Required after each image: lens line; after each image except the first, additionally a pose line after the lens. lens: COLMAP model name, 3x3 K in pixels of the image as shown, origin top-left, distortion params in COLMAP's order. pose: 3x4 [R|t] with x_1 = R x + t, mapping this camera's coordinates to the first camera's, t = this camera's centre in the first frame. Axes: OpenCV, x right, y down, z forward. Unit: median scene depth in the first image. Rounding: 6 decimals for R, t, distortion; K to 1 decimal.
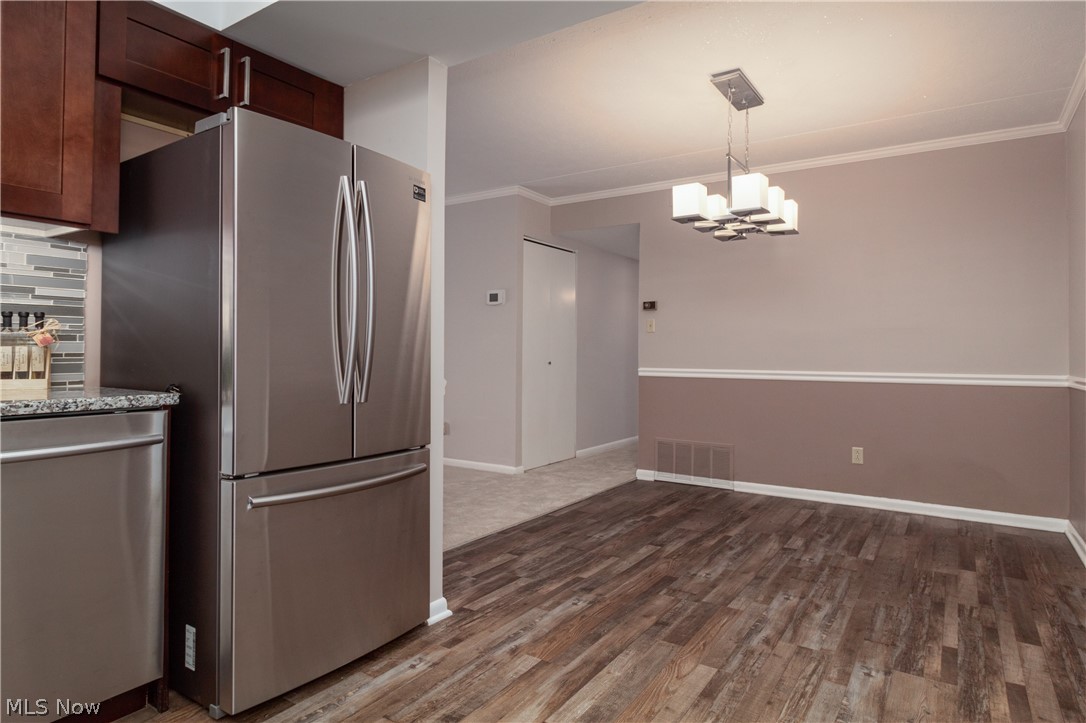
lens RADIAL K [[623.6, 0, 548.5], [0, 623.6, 350.7], [0, 0, 1]] dist [0.000541, 0.000213]
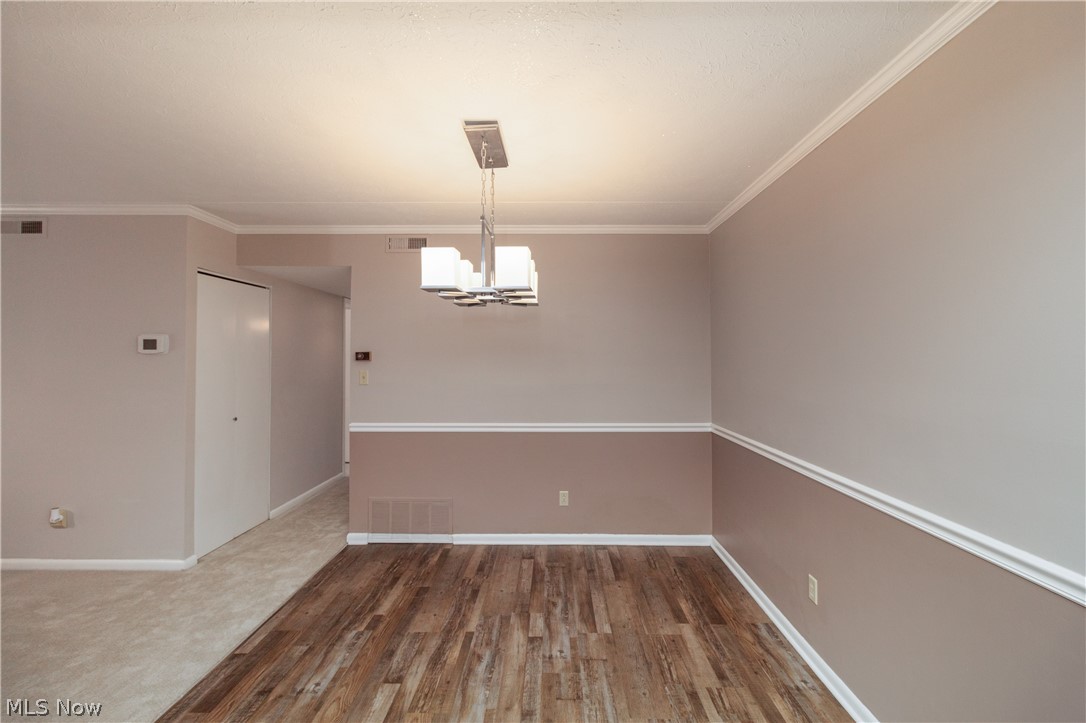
lens RADIAL K [[498.7, 0, 548.0], [0, 498.7, 350.7], [0, 0, 1]] dist [0.003790, -0.000053]
pose [[0.843340, 0.000826, 0.537379, -0.006956], [0.002504, 0.999982, -0.005467, -0.107405], [-0.537374, 0.005956, 0.843323, 0.314889]]
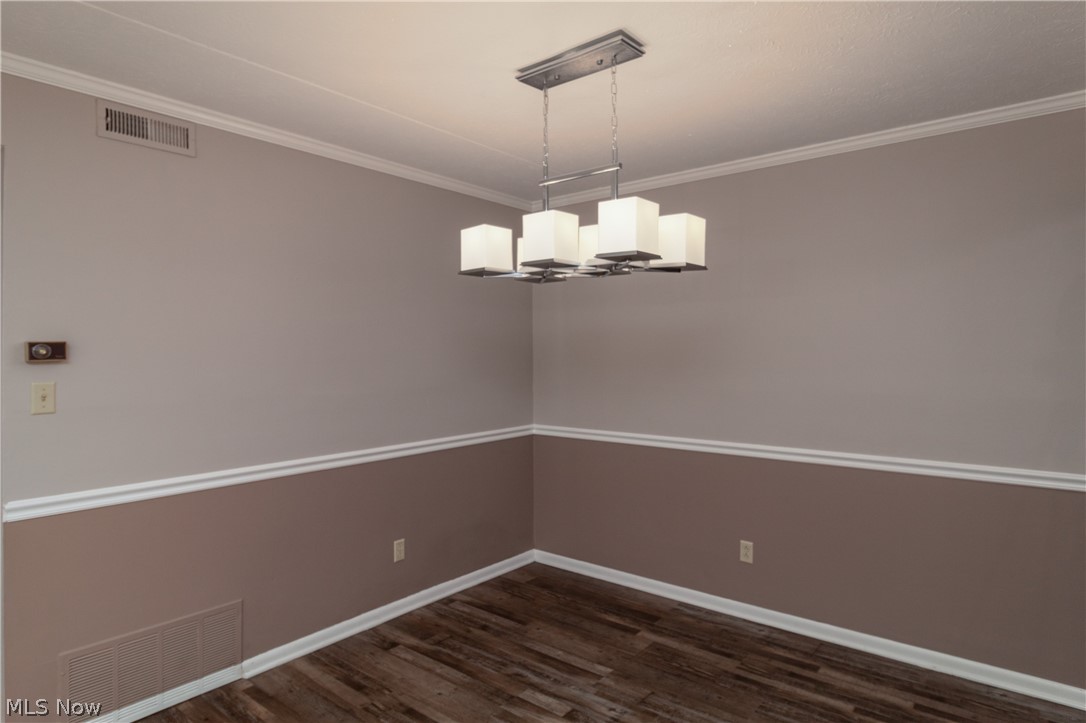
lens RADIAL K [[623.6, 0, 550.0], [0, 623.6, 353.5], [0, 0, 1]] dist [0.000541, 0.000213]
pose [[0.098751, -0.012682, 0.995031, -0.319154], [-0.003840, 0.999906, 0.013125, -0.110025], [-0.995105, -0.005117, 0.098693, 0.873249]]
